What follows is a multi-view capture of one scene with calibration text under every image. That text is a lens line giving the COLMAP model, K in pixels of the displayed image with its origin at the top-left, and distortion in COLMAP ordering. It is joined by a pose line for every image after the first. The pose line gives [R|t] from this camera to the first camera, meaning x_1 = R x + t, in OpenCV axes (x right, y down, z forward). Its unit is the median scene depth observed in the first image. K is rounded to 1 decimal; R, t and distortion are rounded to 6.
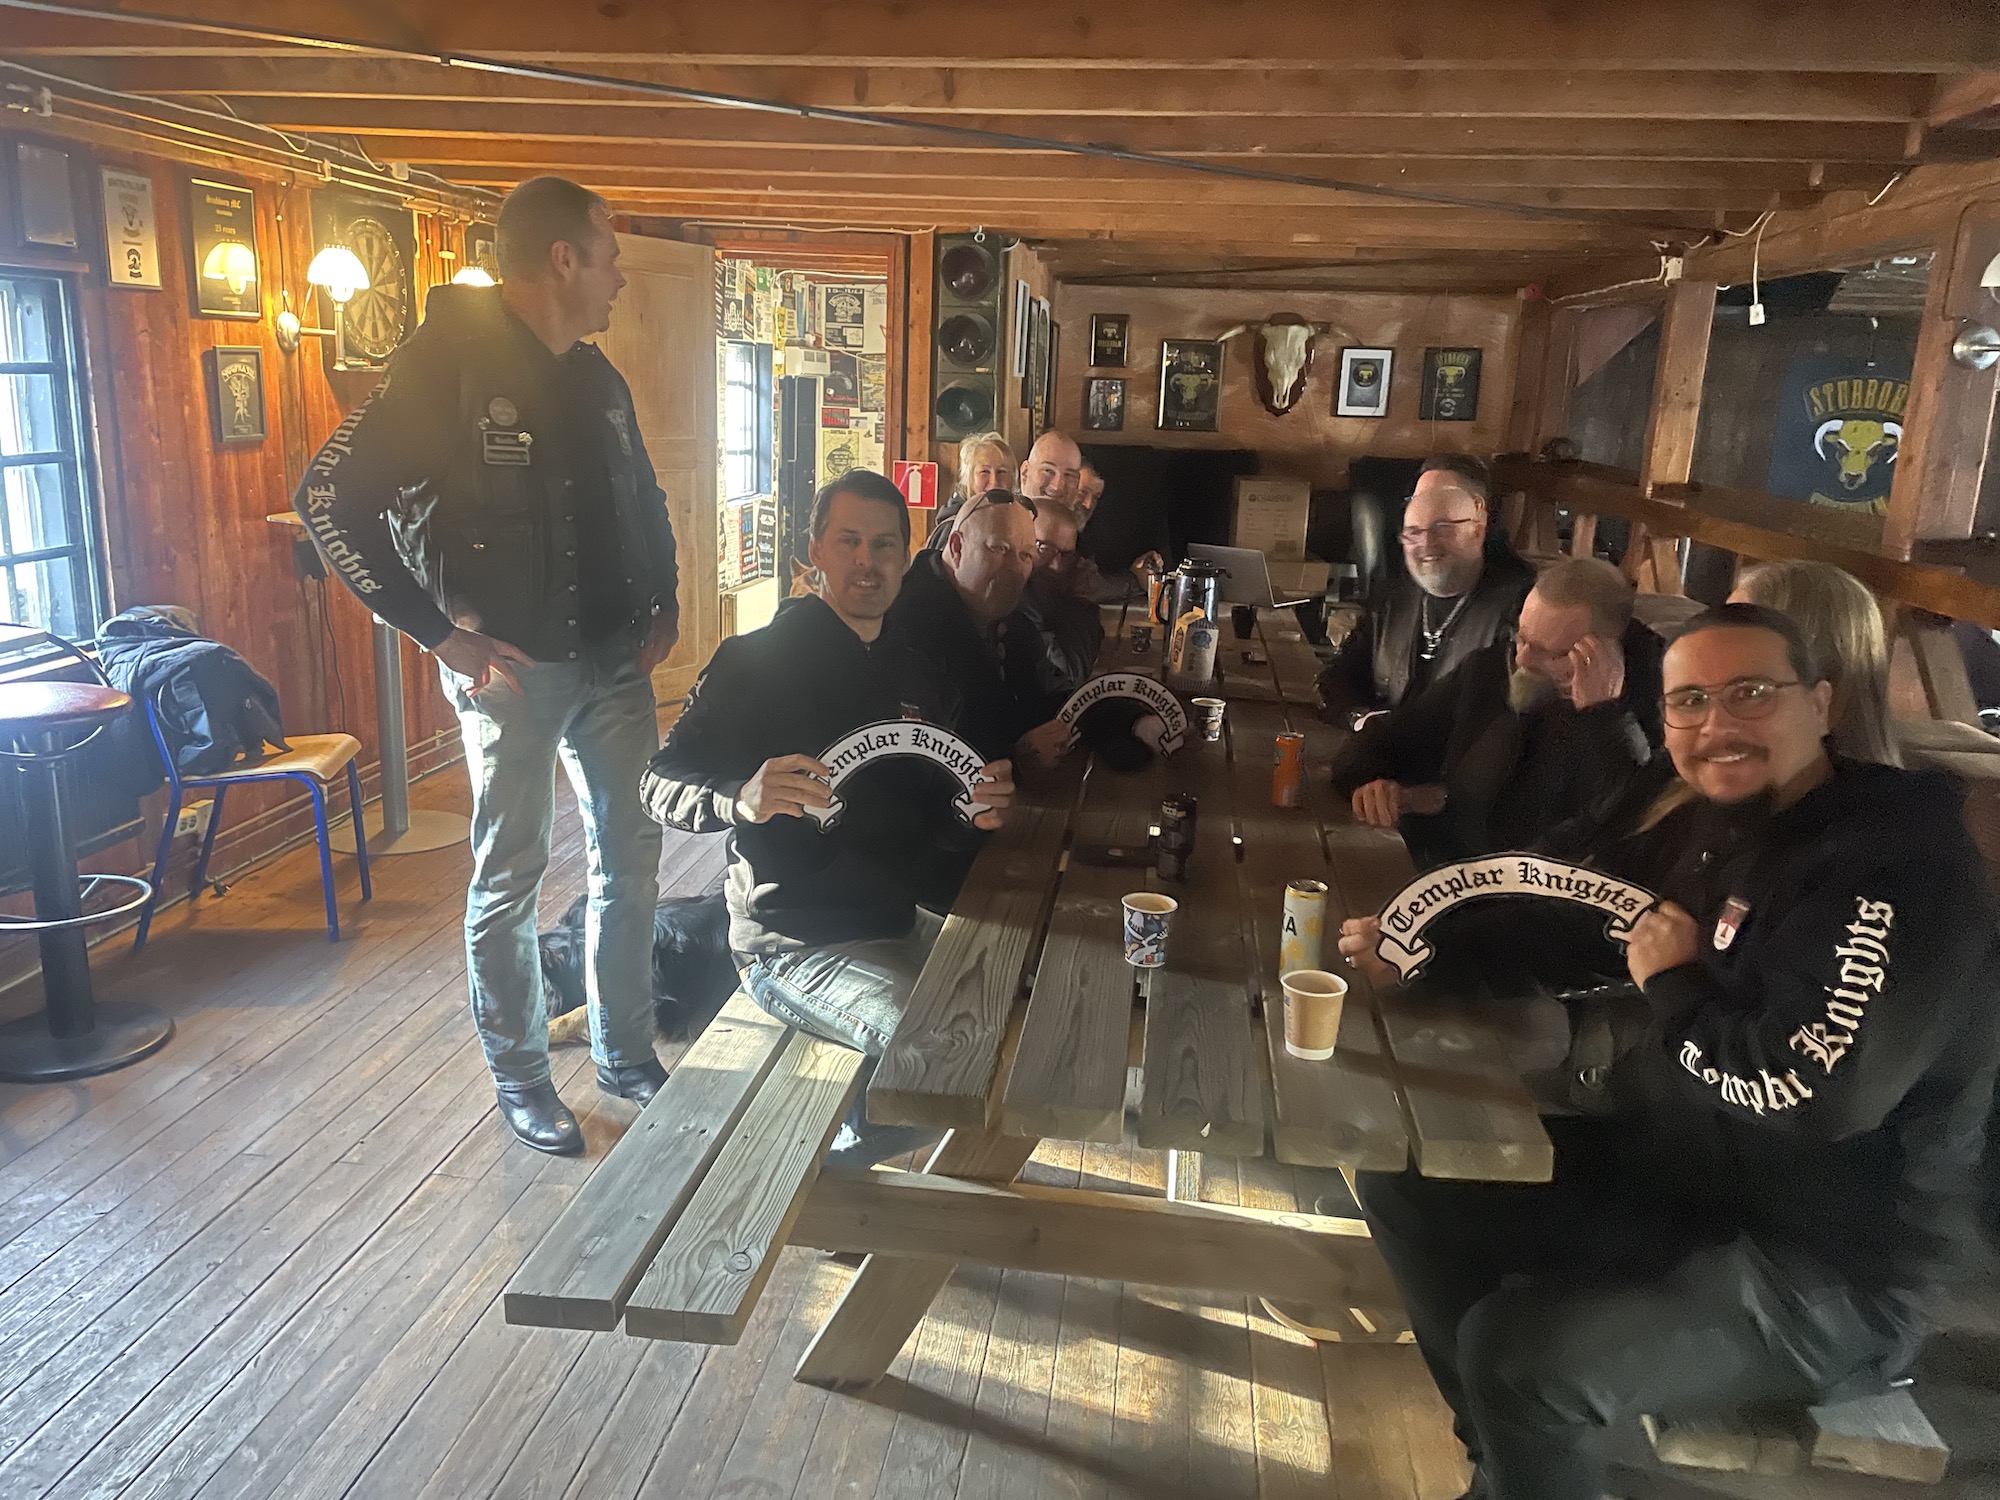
lens RADIAL K [[1531.8, 0, 992.6], [0, 1531.8, 764.6], [0, 0, 1]] dist [0.094955, -0.121435]
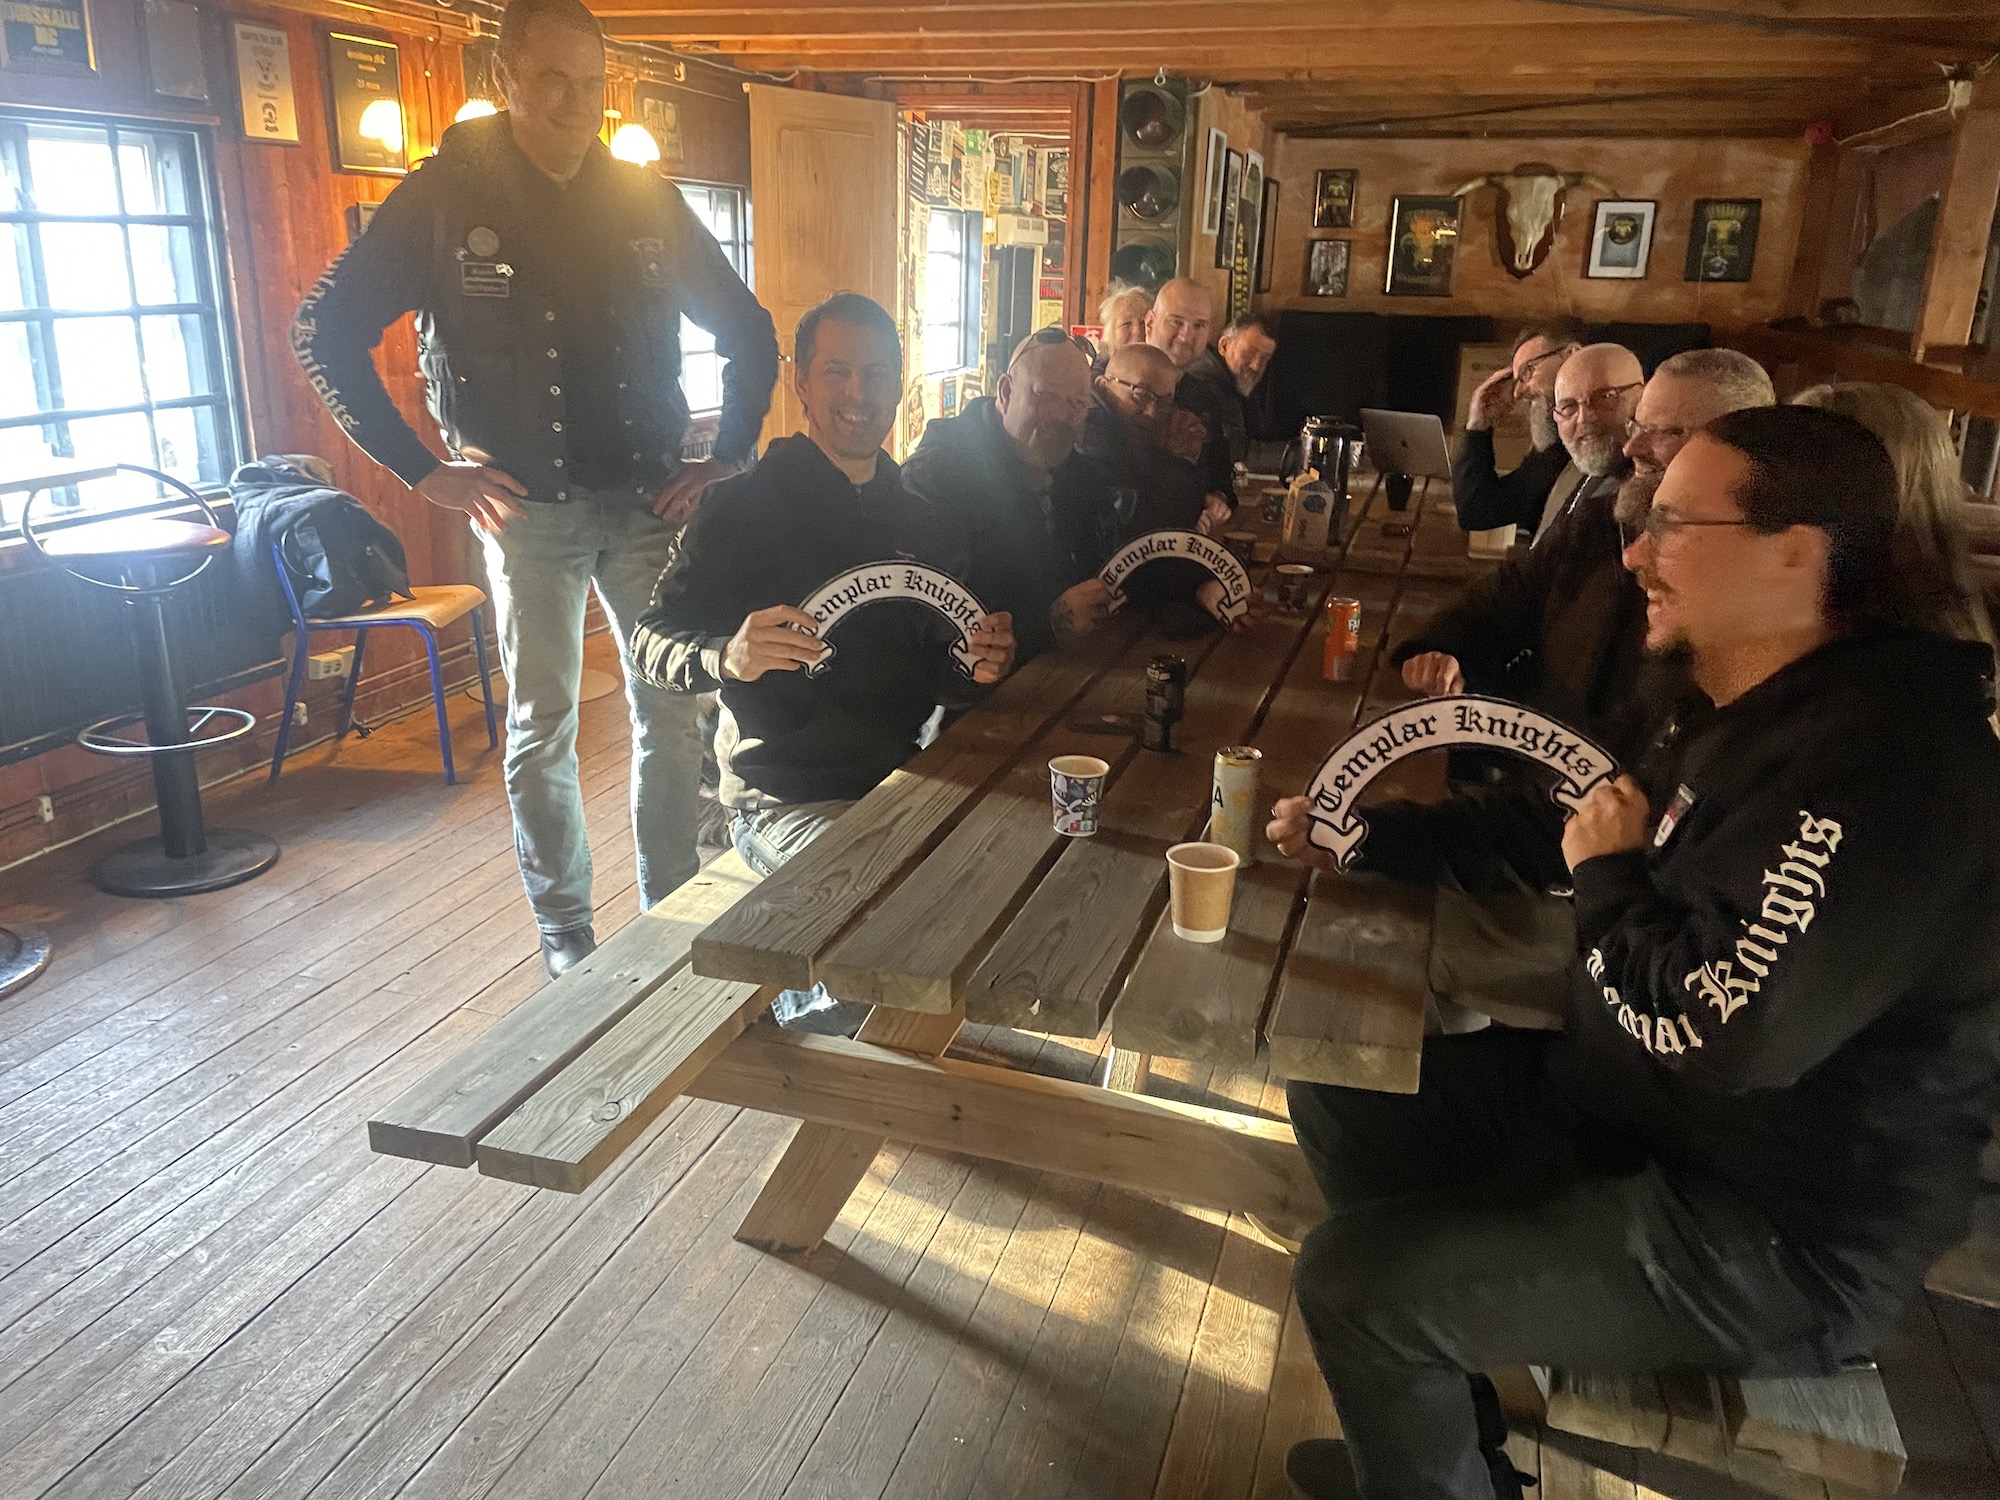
lens RADIAL K [[1526.5, 0, 1000.0], [0, 1526.5, 750.0], [0, 0, 1]] dist [0.089399, -0.115609]
pose [[0.983118, 0.044490, -0.177484, 0.123179], [-0.033987, 0.997511, 0.061784, 0.015053], [0.179791, -0.054709, 0.982182, 0.058988]]
